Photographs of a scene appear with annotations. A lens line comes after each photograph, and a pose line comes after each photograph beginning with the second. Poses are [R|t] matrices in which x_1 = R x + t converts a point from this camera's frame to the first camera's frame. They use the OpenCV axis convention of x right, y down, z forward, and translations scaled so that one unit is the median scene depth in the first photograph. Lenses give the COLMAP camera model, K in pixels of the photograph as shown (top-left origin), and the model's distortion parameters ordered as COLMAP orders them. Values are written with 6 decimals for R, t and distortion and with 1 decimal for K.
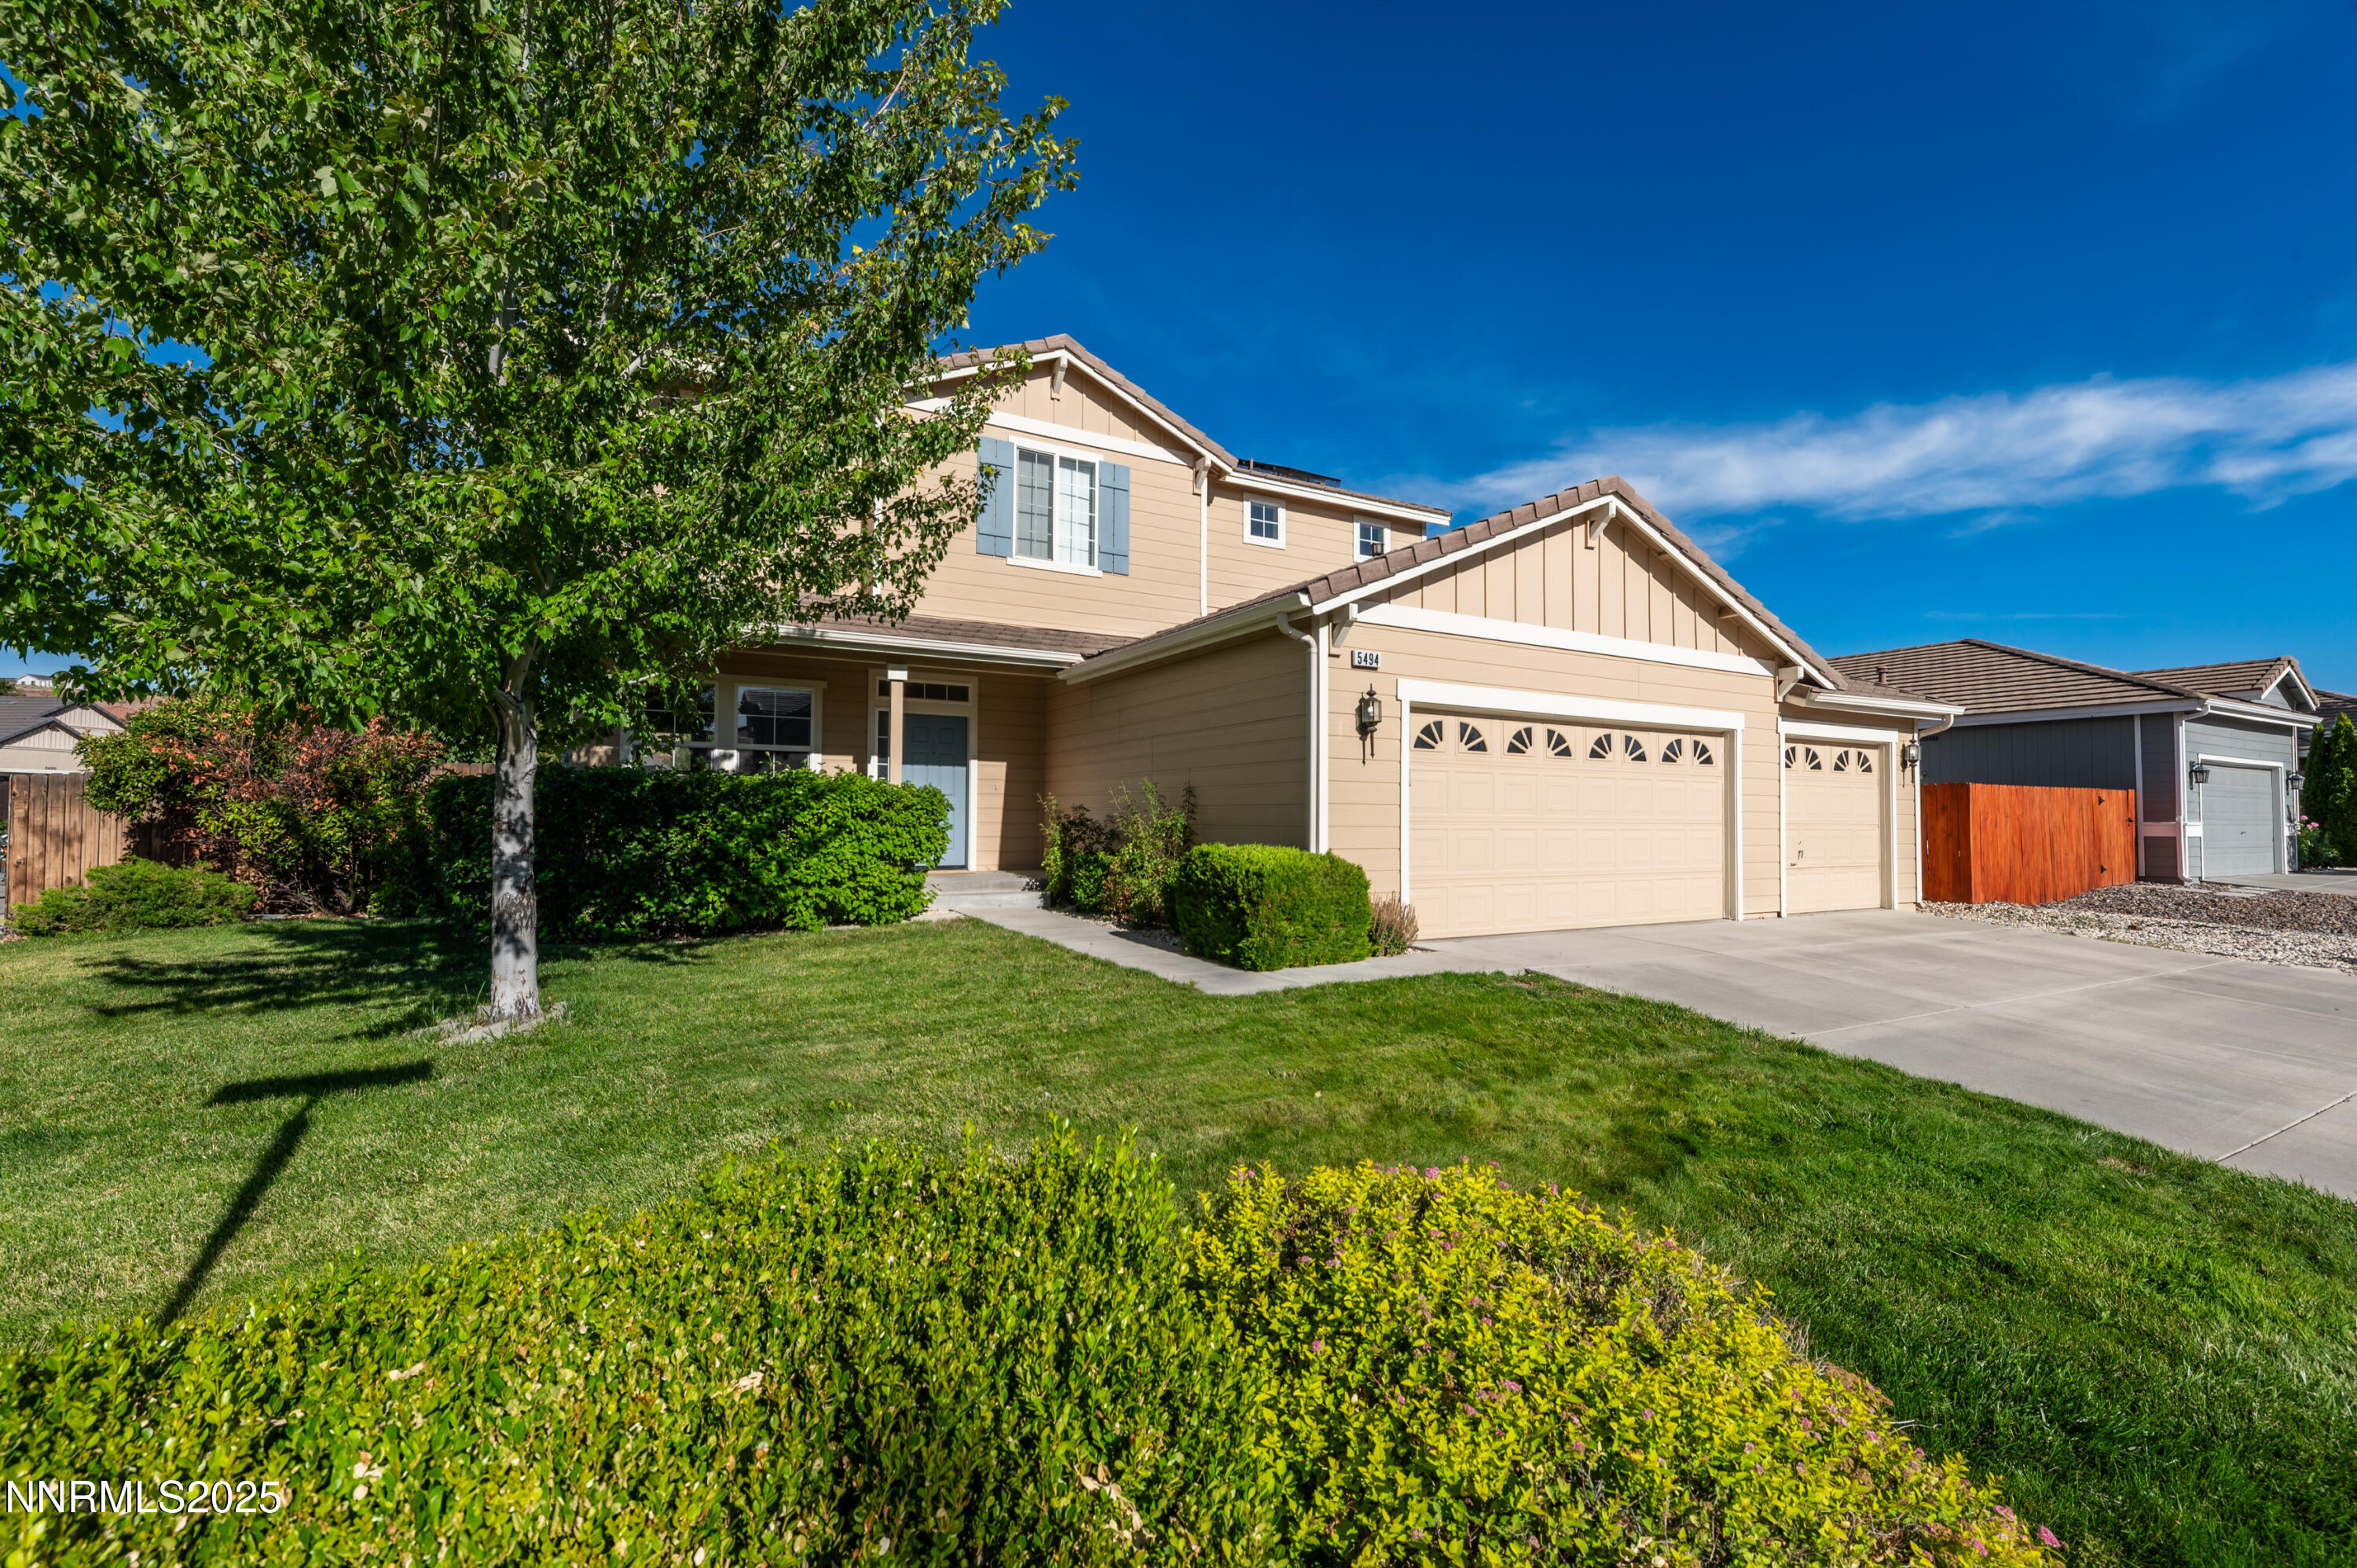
lens RADIAL K [[1027.9, 0, 1174.6], [0, 1027.9, 786.6], [0, 0, 1]] dist [0.001883, -0.001210]
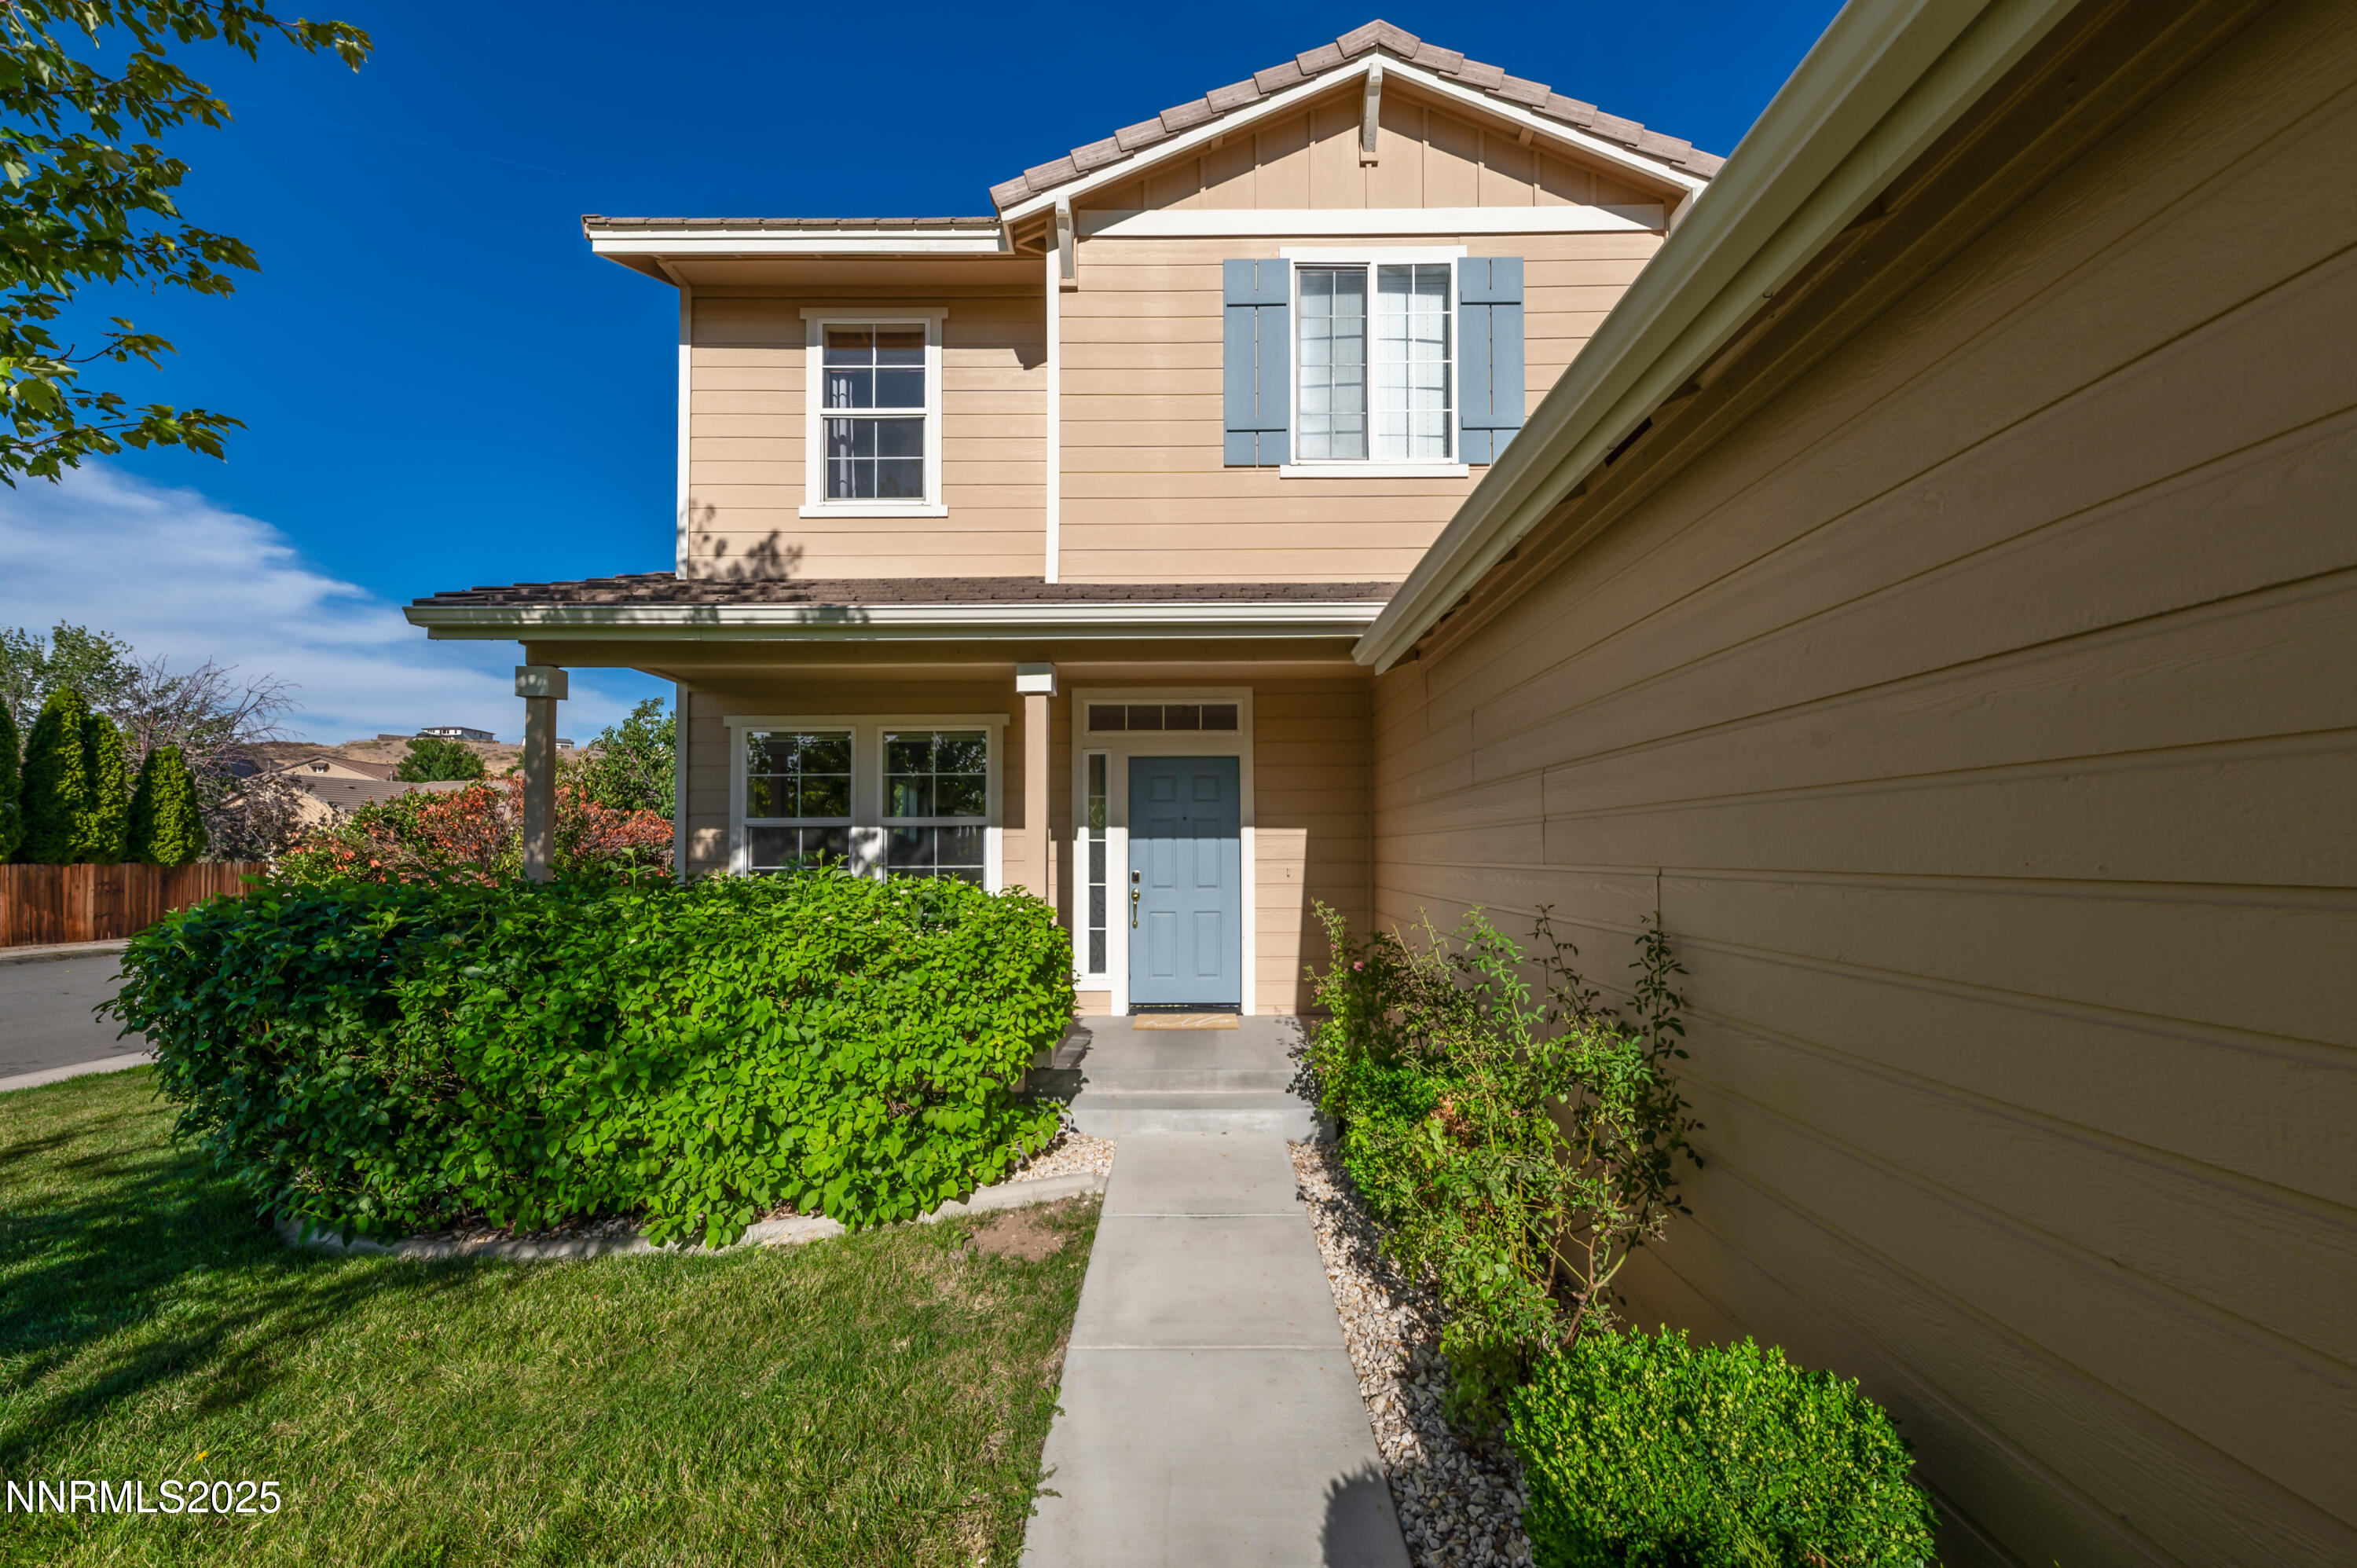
lens RADIAL K [[830.3, 0, 1179.8], [0, 830.3, 830.5], [0, 0, 1]] dist [0.005890, -0.001168]
pose [[0.864161, -0.023048, -0.502687, 0.014245], [0.025719, 0.999668, -0.001621, -0.027654], [0.502558, -0.011527, 0.864467, 0.643971]]
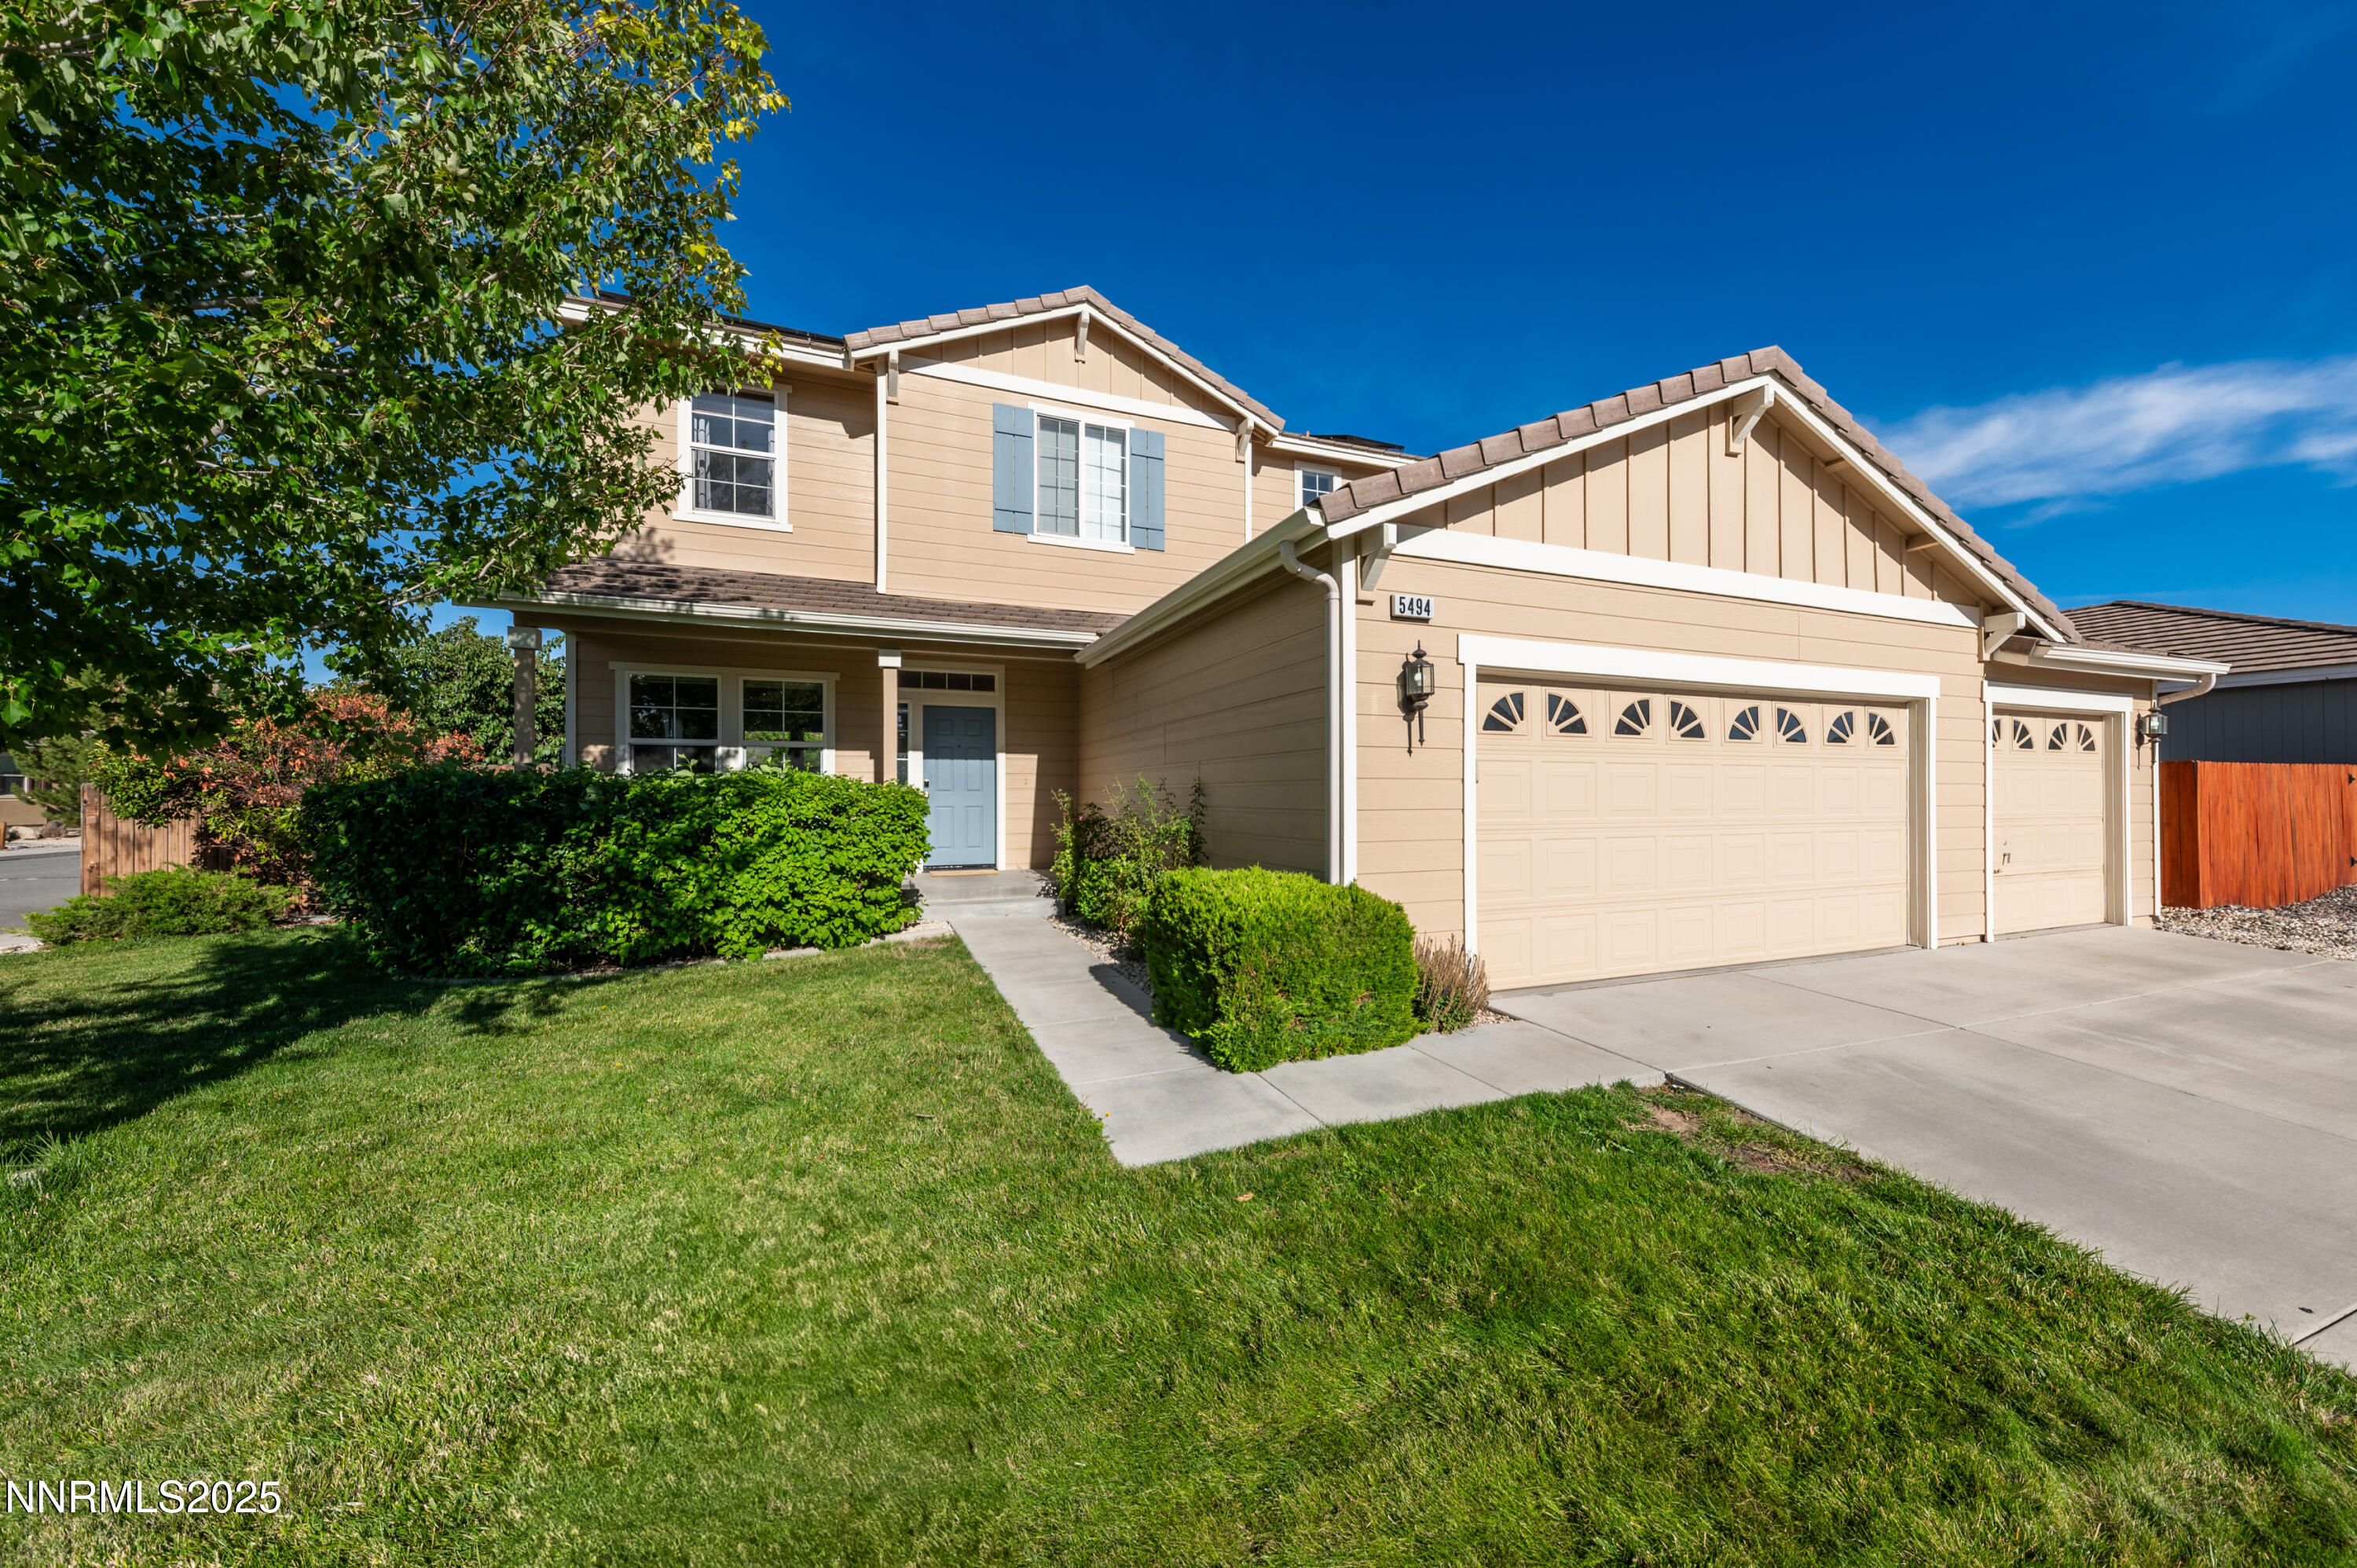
lens RADIAL K [[830.3, 0, 1168.1], [0, 830.3, 788.4], [0, 0, 1]] dist [0.005890, -0.001168]
pose [[0.990129, -0.009935, -0.139810, 0.072806], [0.013273, 0.999648, 0.022963, -0.010008], [0.139533, -0.024592, 0.989912, 0.299369]]
